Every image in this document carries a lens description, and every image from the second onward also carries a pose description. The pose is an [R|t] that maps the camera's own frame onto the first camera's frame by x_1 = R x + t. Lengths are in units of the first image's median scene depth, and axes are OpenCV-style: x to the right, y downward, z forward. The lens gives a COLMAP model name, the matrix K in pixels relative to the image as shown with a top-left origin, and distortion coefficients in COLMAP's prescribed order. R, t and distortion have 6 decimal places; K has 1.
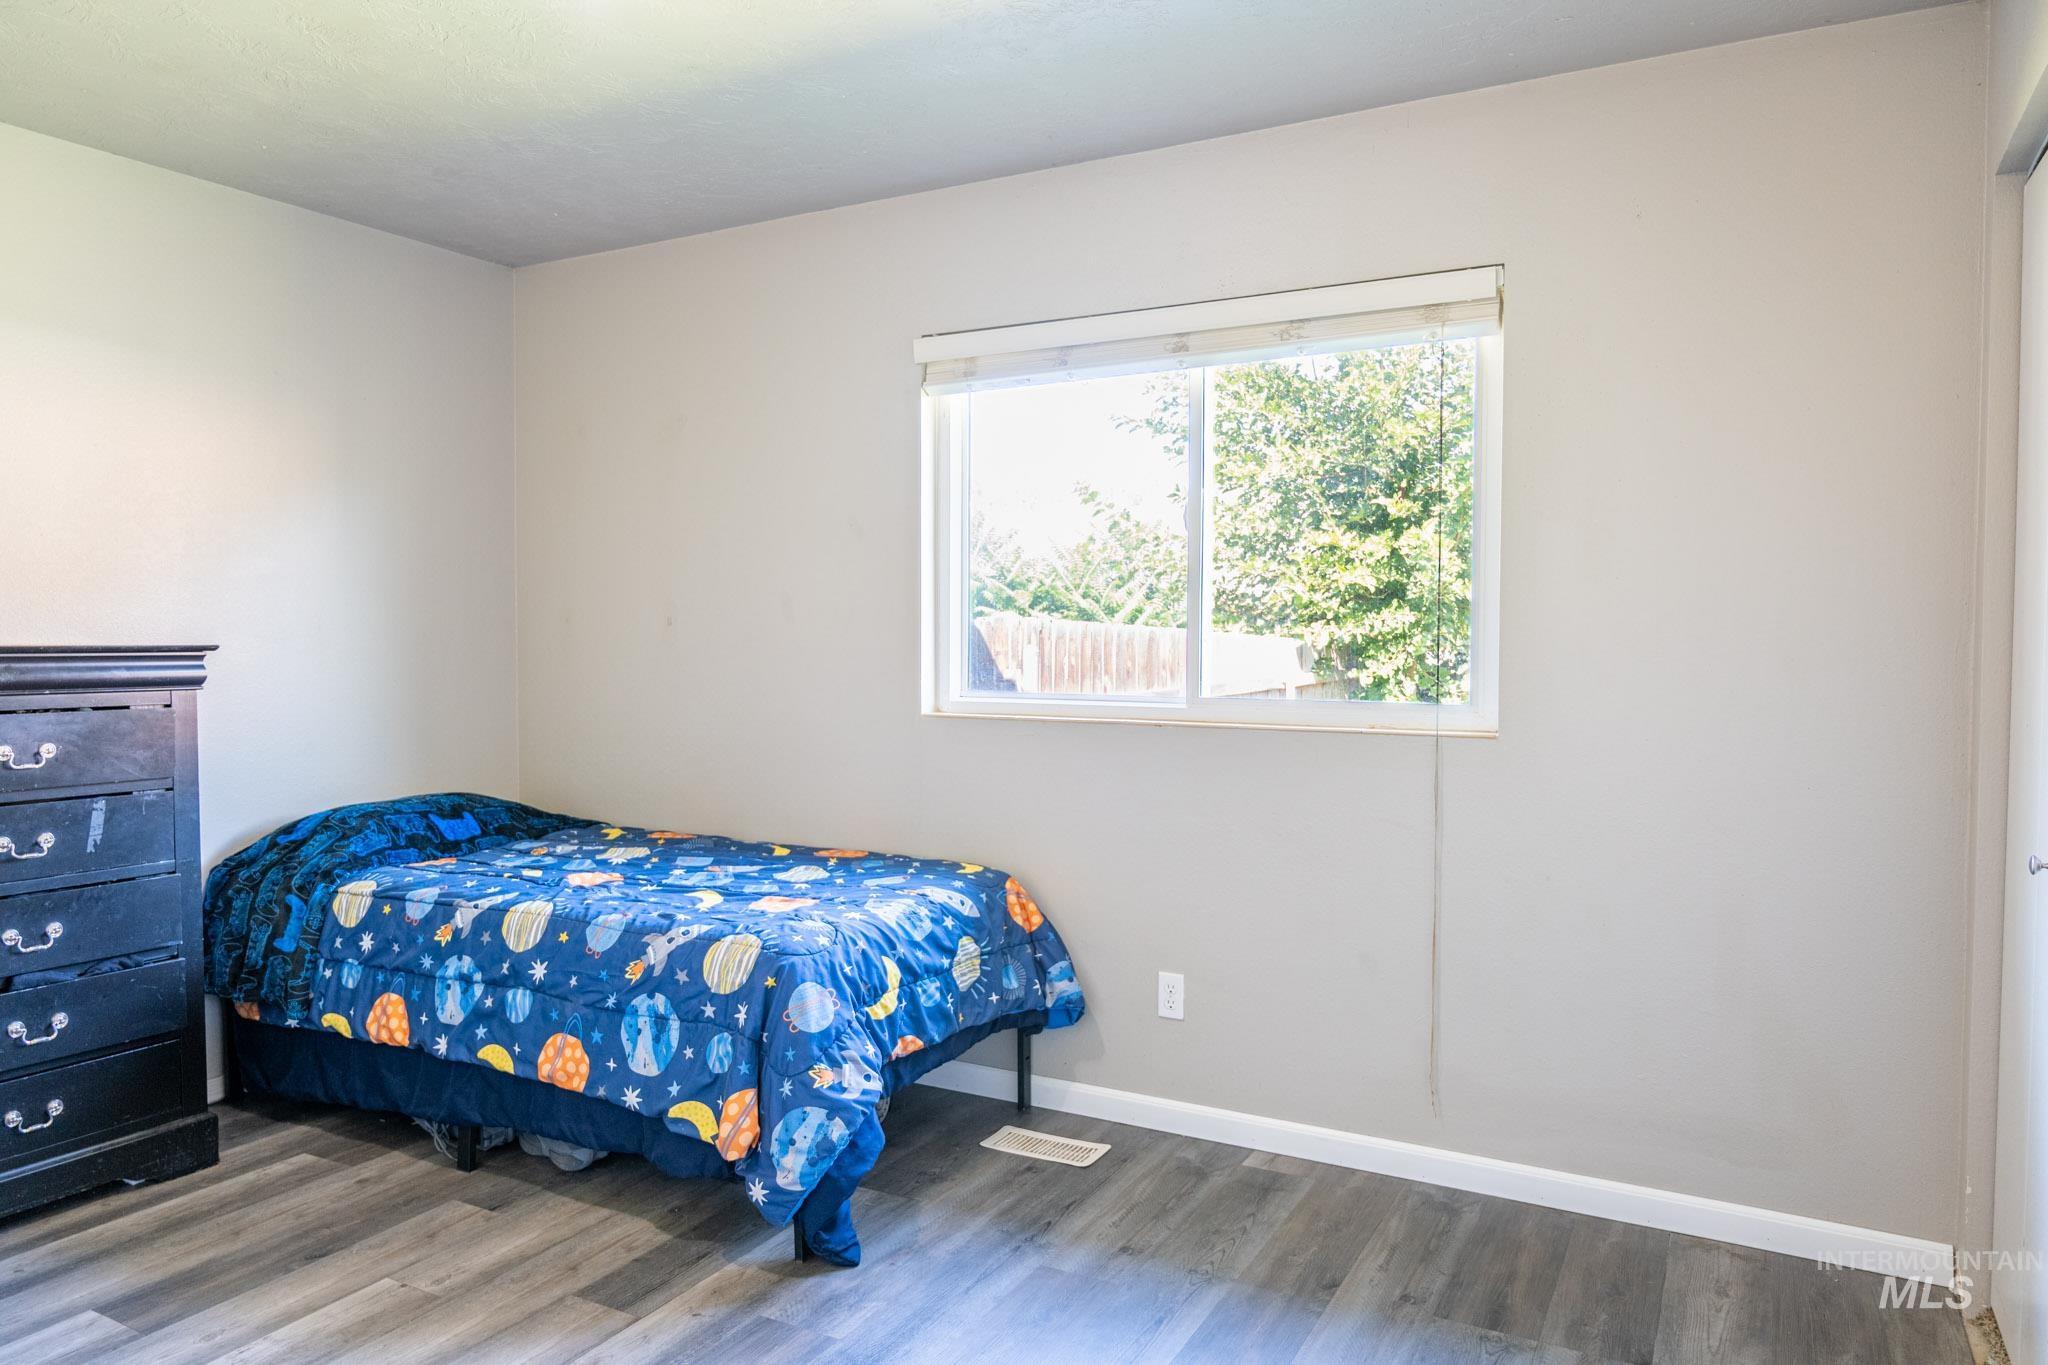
lens RADIAL K [[1358.4, 0, 1024.0], [0, 1358.4, 682.5], [0, 0, 1]] dist [0.000303, -0.001646]
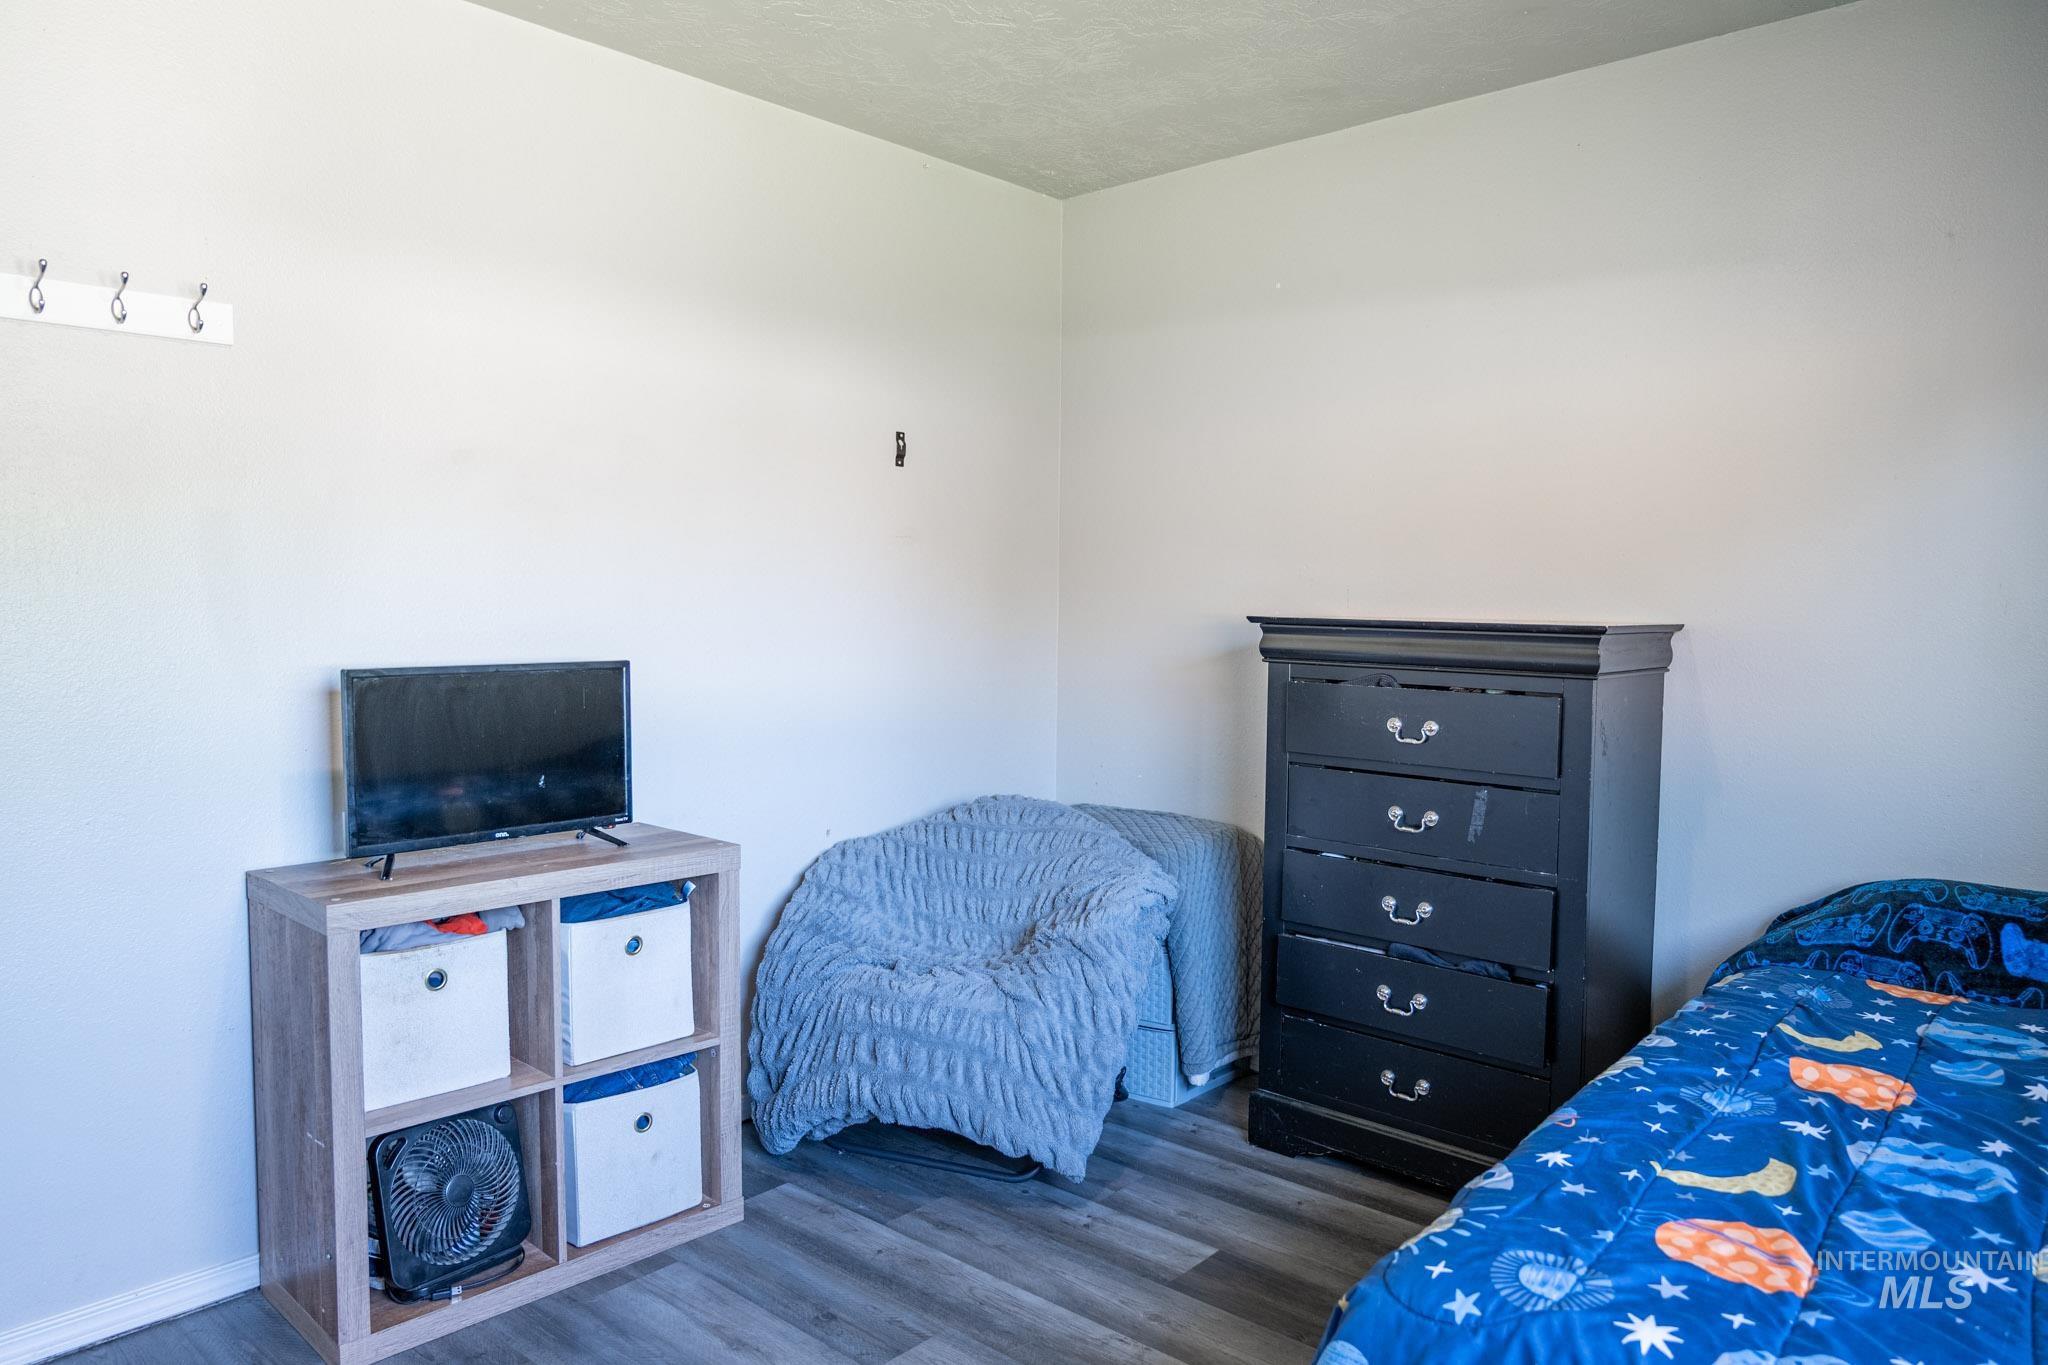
lens RADIAL K [[1358.4, 0, 1024.0], [0, 1358.4, 682.5], [0, 0, 1]] dist [0.000303, -0.001646]
pose [[-0.230454, 0.058527, -0.971322, 0.301469], [-0.046637, 0.996378, 0.071102, -0.038925], [0.971965, 0.061685, -0.226890, 0.926672]]
